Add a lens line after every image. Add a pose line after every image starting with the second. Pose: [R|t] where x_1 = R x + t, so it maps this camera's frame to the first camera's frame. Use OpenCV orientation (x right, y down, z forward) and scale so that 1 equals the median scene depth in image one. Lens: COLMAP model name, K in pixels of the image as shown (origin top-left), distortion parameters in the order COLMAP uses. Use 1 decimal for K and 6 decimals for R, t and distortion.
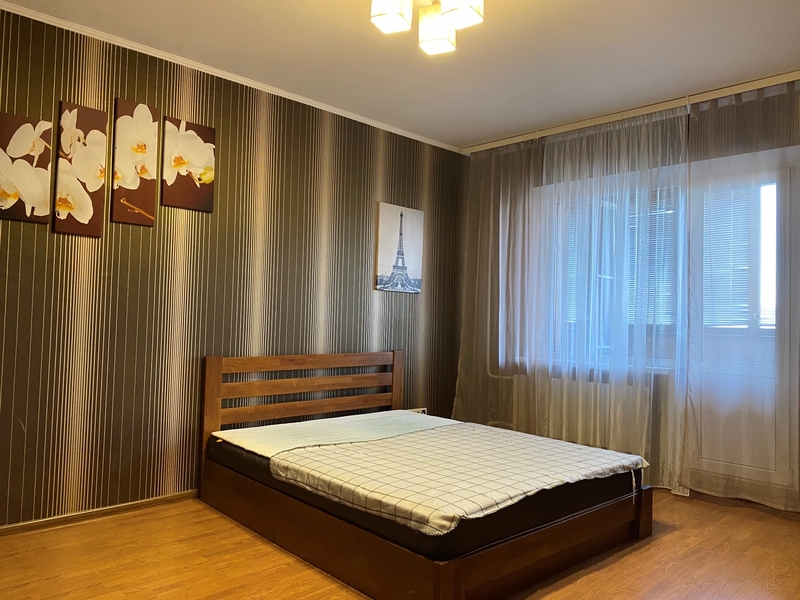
lens RADIAL K [[613.3, 0, 399.3], [0, 613.3, 298.9], [0, 0, 1]] dist [0.040841, -0.058486]
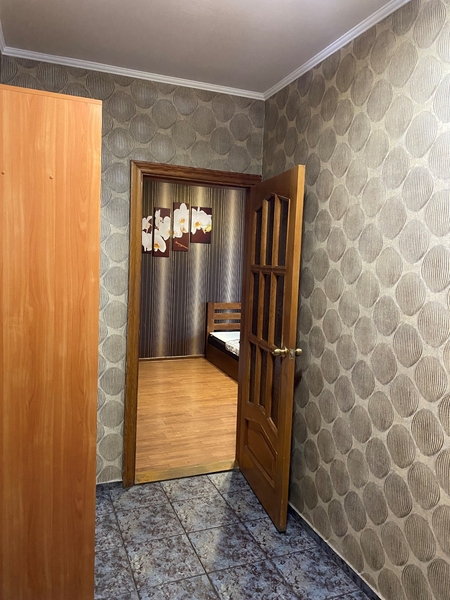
lens RADIAL K [[459.9, 0, 225.8], [0, 459.9, 299.3], [0, 0, 1]] dist [0.040841, -0.058486]
pose [[0.938253, 0.043708, -0.343178, 0.418917], [-0.004388, 0.993410, 0.114527, -0.141378], [0.345922, -0.105949, 0.932262, -0.753617]]
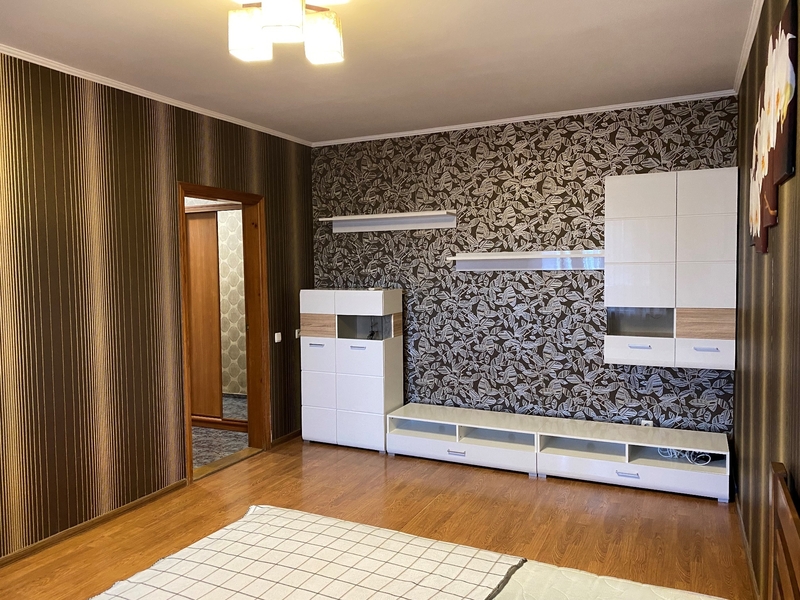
lens RADIAL K [[613.3, 0, 397.7], [0, 613.3, 301.2], [0, 0, 1]] dist [0.040841, -0.058486]
pose [[-0.927982, 0.003835, -0.372605, 0.180328], [0.000283, 0.999954, 0.009586, -0.047003], [0.372625, 0.008790, -0.927941, 1.458068]]
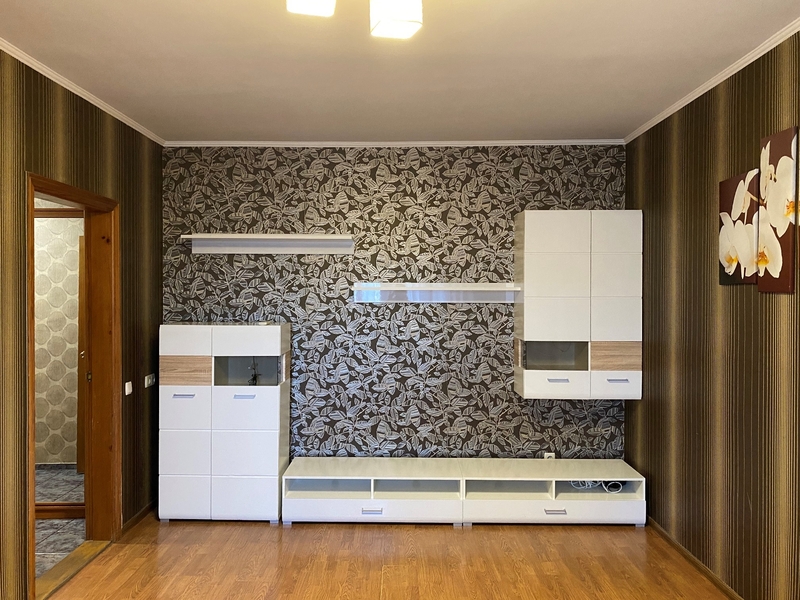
lens RADIAL K [[613.3, 0, 402.0], [0, 613.3, 298.5], [0, 0, 1]] dist [0.040841, -0.058486]
pose [[-0.676618, -0.023621, -0.735956, 0.394052], [0.005989, 0.999276, -0.037578, -0.063463], [0.736310, -0.029833, -0.675986, 1.117211]]
